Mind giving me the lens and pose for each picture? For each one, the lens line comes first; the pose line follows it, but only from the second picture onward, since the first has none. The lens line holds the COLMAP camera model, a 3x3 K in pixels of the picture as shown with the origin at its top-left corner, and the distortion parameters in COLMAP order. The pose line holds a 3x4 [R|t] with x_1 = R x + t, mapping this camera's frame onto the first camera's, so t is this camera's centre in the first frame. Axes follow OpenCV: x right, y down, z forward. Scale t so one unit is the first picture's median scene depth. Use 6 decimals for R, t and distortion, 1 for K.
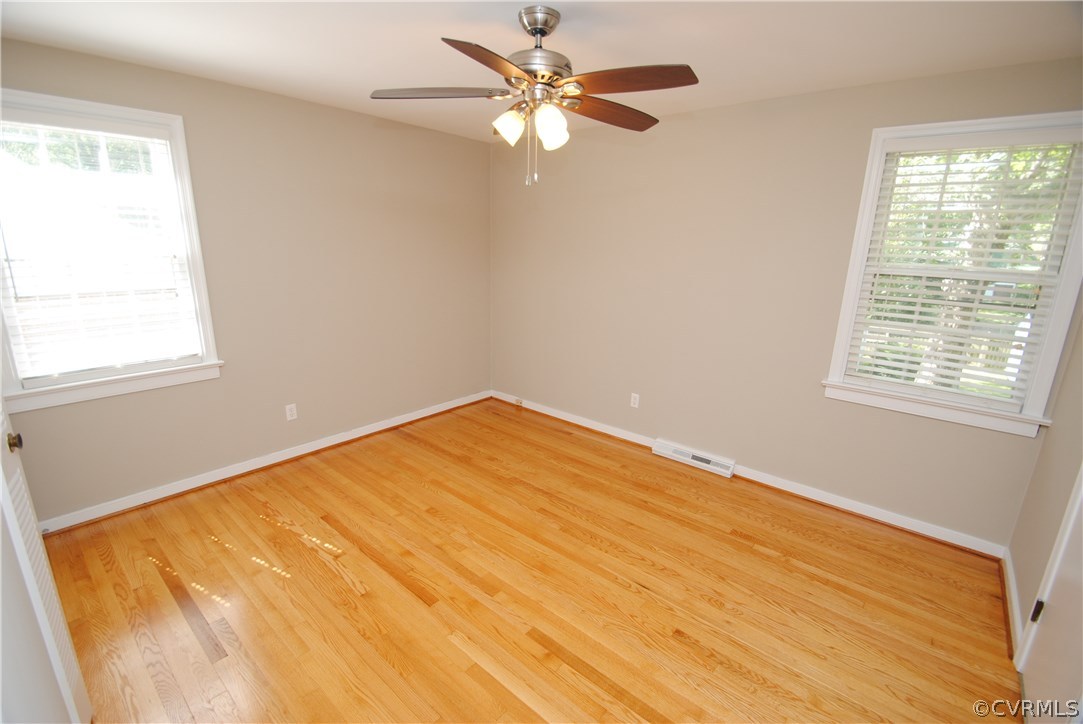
lens RADIAL K [[476.2, 0, 541.5], [0, 476.2, 362.0], [0, 0, 1]] dist [0.009213, -0.014566]
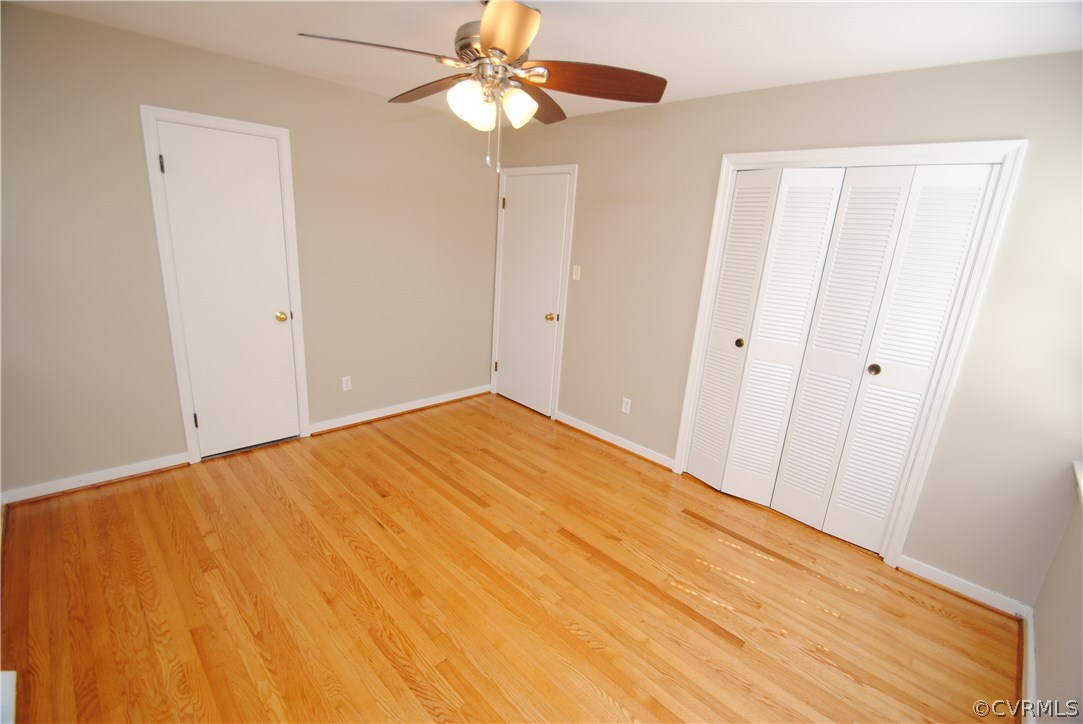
lens RADIAL K [[476.2, 0, 541.5], [0, 476.2, 362.0], [0, 0, 1]] dist [0.009213, -0.014566]
pose [[-0.992891, -0.108747, 0.048395, -0.162554], [-0.069594, 0.860220, 0.505151, -0.417798], [-0.096564, 0.498192, -0.861673, 1.581947]]
